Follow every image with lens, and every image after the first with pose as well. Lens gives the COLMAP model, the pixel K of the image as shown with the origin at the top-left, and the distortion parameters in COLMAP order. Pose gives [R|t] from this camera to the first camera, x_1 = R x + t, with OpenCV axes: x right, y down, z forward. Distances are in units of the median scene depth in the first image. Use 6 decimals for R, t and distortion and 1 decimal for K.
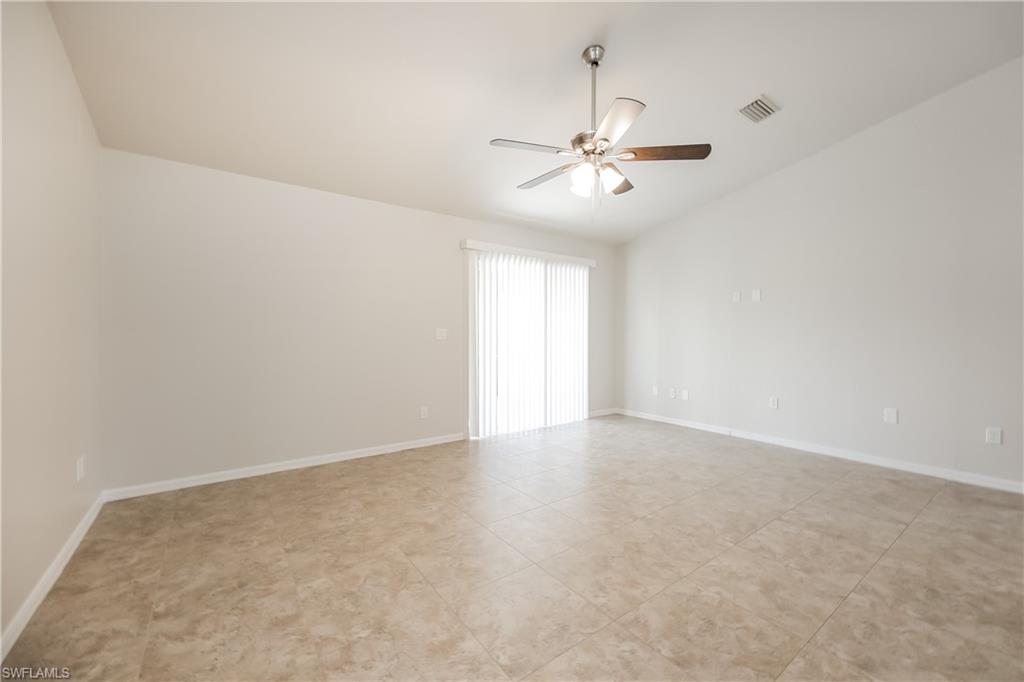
lens RADIAL K [[413.2, 0, 510.7], [0, 413.2, 328.7], [0, 0, 1]] dist [0.013660, -0.000238]
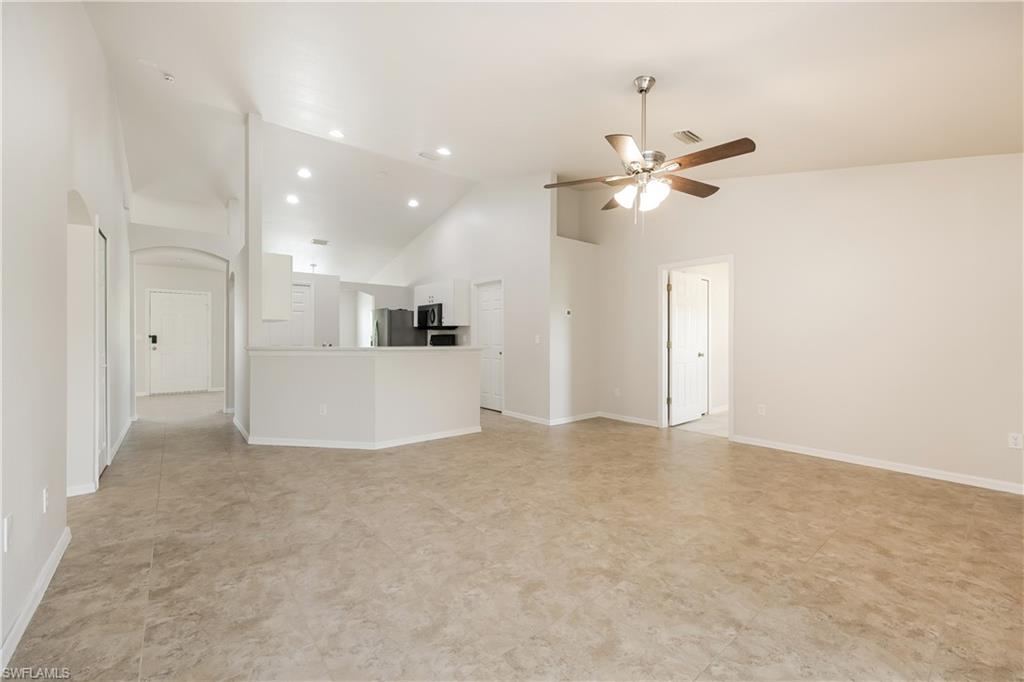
lens RADIAL K [[413.2, 0, 510.7], [0, 413.2, 328.7], [0, 0, 1]] dist [0.013660, -0.000238]
pose [[-0.998864, -0.002558, -0.047592, 0.594422], [-0.001059, 0.999503, -0.031495, 0.020020], [0.047649, -0.031409, -0.998370, 2.093261]]
